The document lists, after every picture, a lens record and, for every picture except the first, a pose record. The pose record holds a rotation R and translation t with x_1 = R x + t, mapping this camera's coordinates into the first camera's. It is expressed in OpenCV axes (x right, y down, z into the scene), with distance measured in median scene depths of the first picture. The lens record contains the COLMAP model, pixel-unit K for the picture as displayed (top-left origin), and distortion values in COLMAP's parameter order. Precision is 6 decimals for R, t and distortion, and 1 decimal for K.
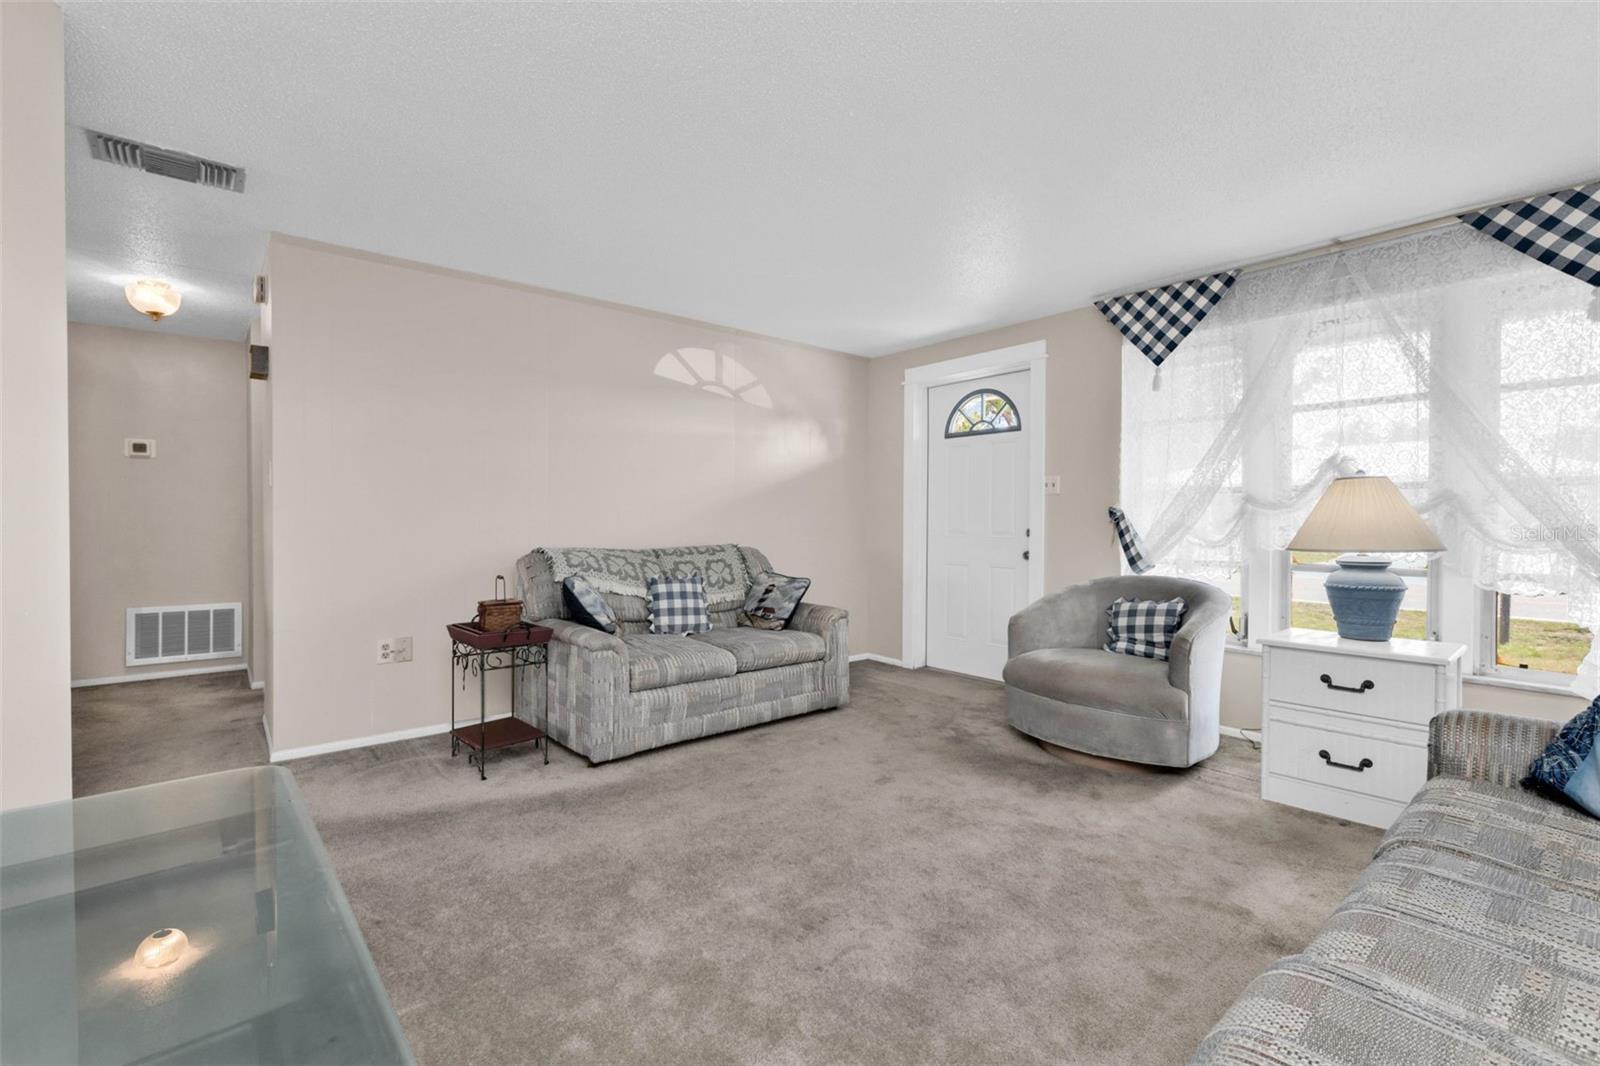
lens RADIAL K [[700.7, 0, 791.3], [0, 700.7, 526.7], [0, 0, 1]] dist [0.001437, 0.000241]
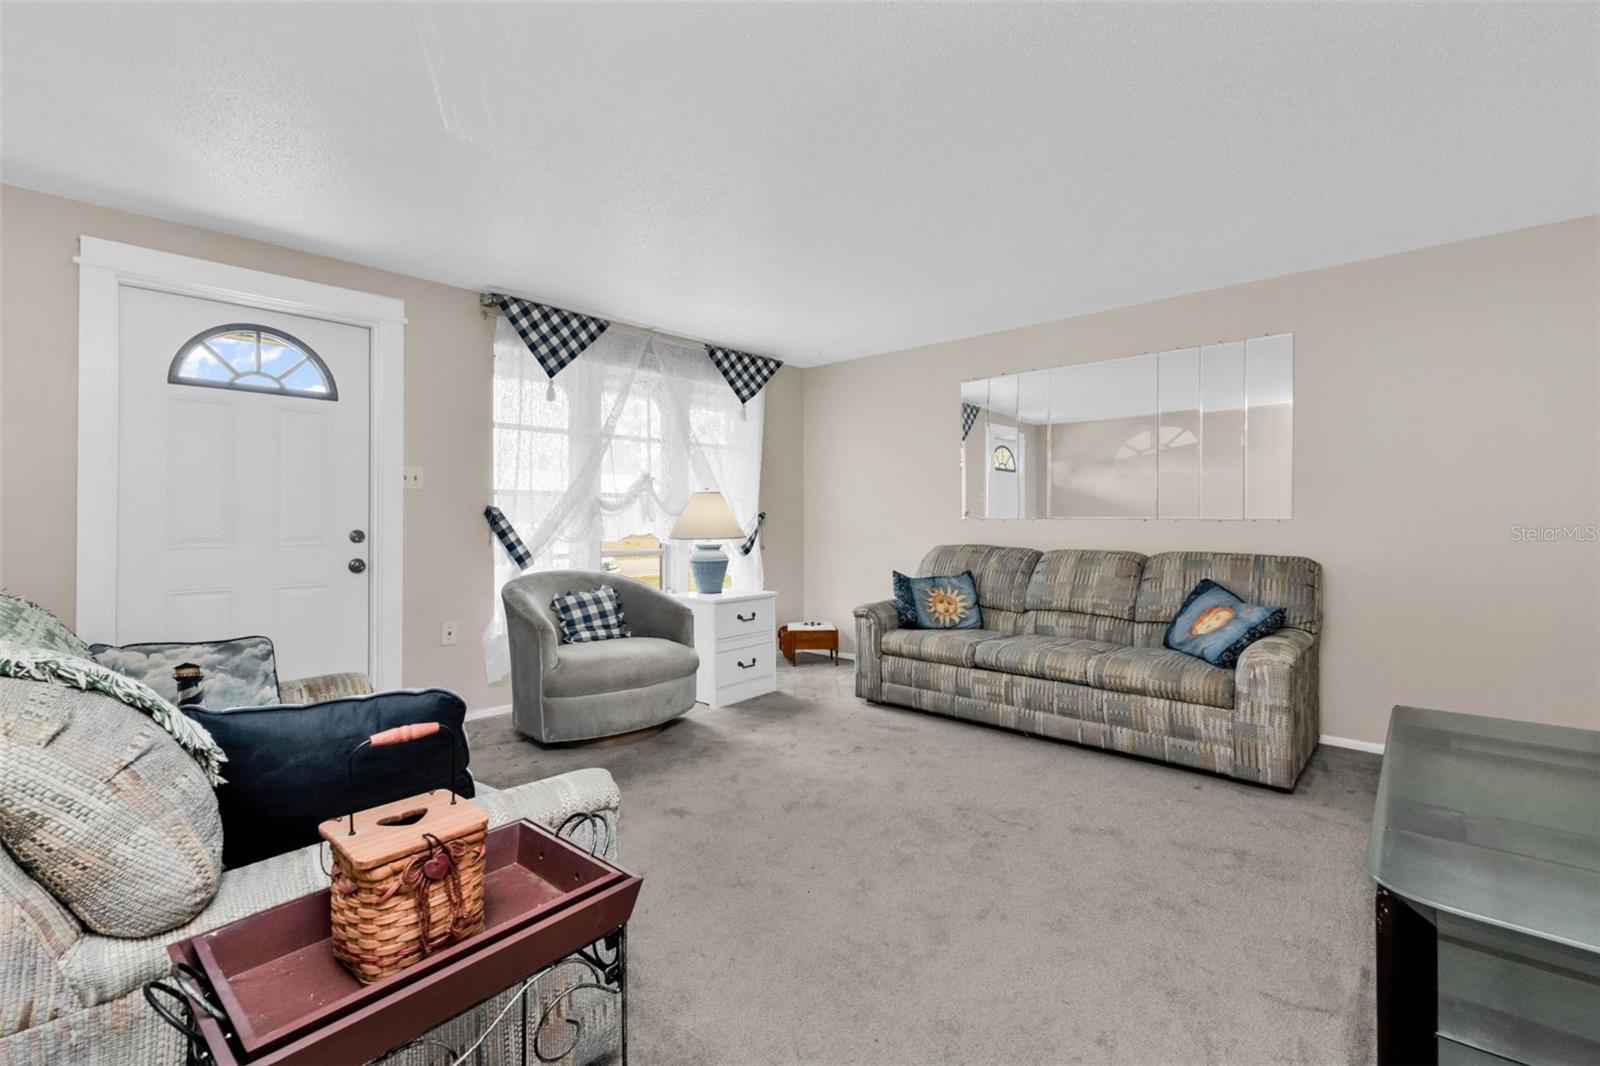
lens RADIAL K [[702.3, 0, 804.8], [0, 702.3, 503.7], [0, 0, 1]] dist [0.004796, 0.000177]
pose [[-0.137580, 0.020301, 0.990283, -0.611316], [0.013301, 0.999738, -0.018647, -0.008165], [-0.990401, 0.010606, -0.137814, 0.759799]]
